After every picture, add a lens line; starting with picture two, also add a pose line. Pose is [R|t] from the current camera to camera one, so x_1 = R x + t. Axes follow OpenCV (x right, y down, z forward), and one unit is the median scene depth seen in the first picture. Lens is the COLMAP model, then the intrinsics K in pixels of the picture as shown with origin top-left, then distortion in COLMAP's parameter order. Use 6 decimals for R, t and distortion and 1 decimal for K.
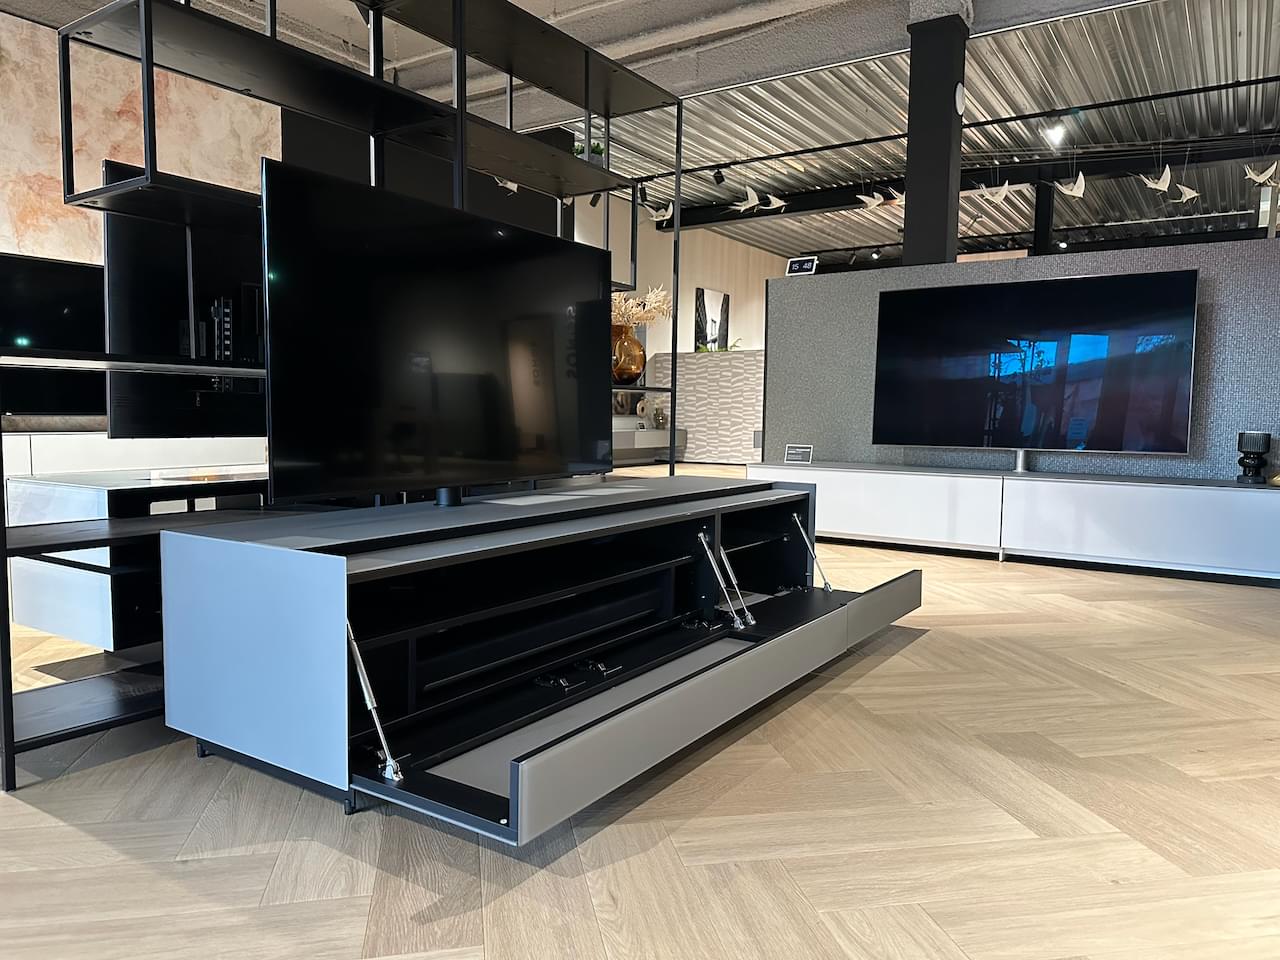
lens RADIAL K [[900.5, 0, 640.0], [0, 900.5, 480.0], [0, 0, 1]] dist [0.044251, -0.055581]
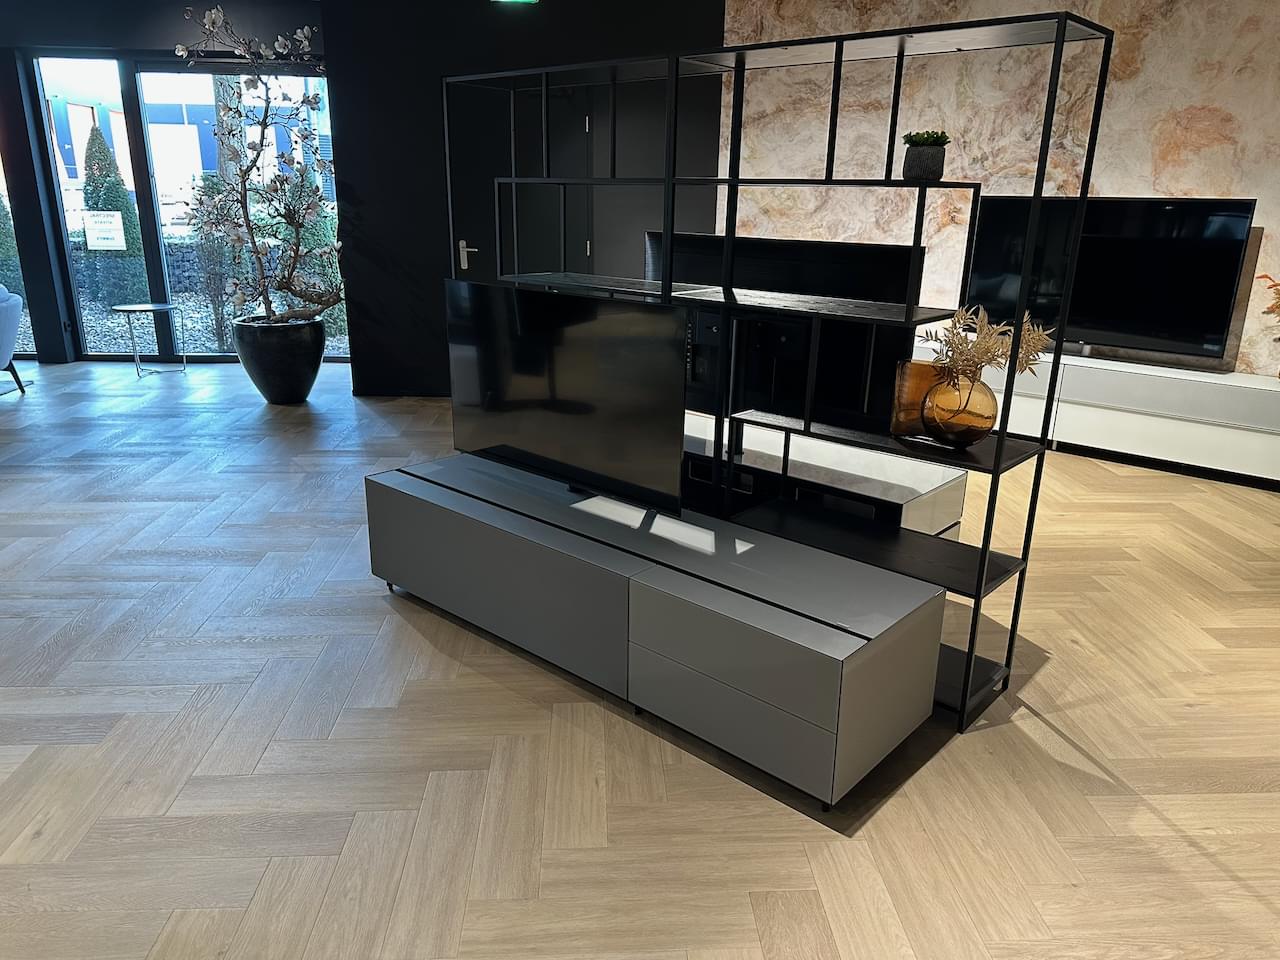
lens RADIAL K [[905.7, 0, 635.7], [0, 905.7, 480.9], [0, 0, 1]] dist [0.034752, -0.034560]
pose [[-0.148503, 0.283351, -0.947449, 0.509078], [-0.093690, 0.949731, 0.298718, -0.189074], [0.984464, 0.133127, -0.114491, 0.568003]]
